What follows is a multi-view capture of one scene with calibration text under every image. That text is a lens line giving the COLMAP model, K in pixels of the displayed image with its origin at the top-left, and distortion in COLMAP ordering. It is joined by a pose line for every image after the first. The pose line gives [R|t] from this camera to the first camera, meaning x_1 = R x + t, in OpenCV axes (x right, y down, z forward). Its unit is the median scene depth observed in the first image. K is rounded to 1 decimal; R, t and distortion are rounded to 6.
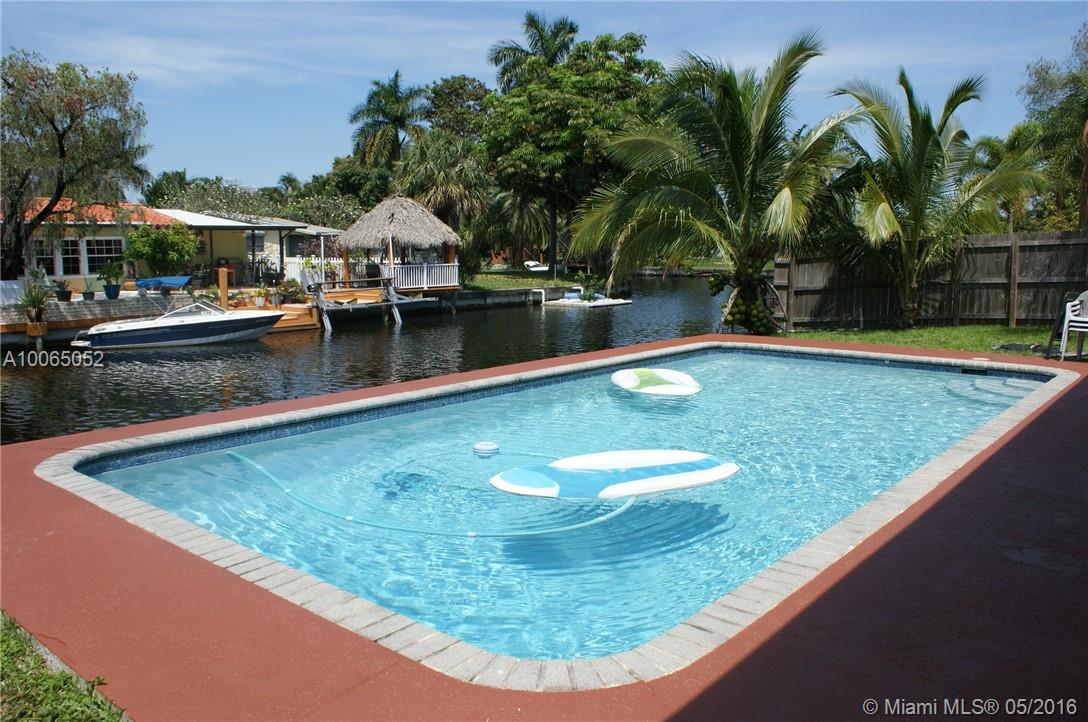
lens RADIAL K [[858.0, 0, 544.0], [0, 858.0, 361.0], [0, 0, 1]] dist [-0.176667, 0.169246]
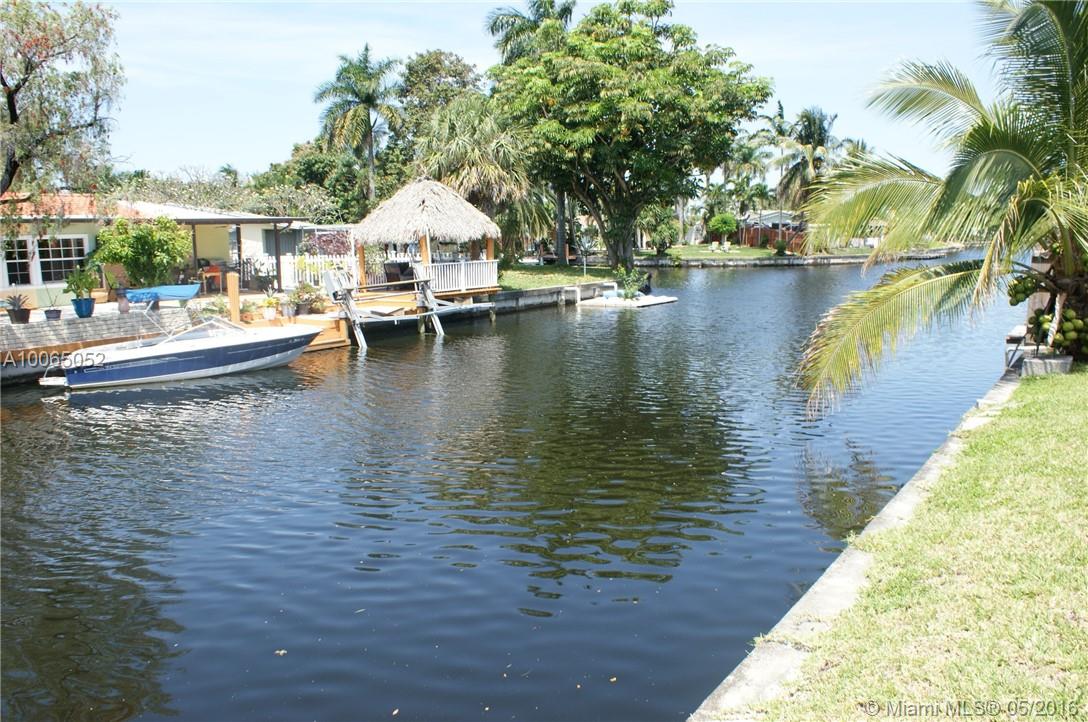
lens RADIAL K [[858.0, 0, 544.0], [0, 858.0, 361.0], [0, 0, 1]] dist [-0.176667, 0.169246]
pose [[0.995577, -0.031657, 0.088451, -0.132459], [0.030722, 0.999457, 0.011912, -0.023884], [-0.088780, -0.009142, 0.996009, 0.164978]]
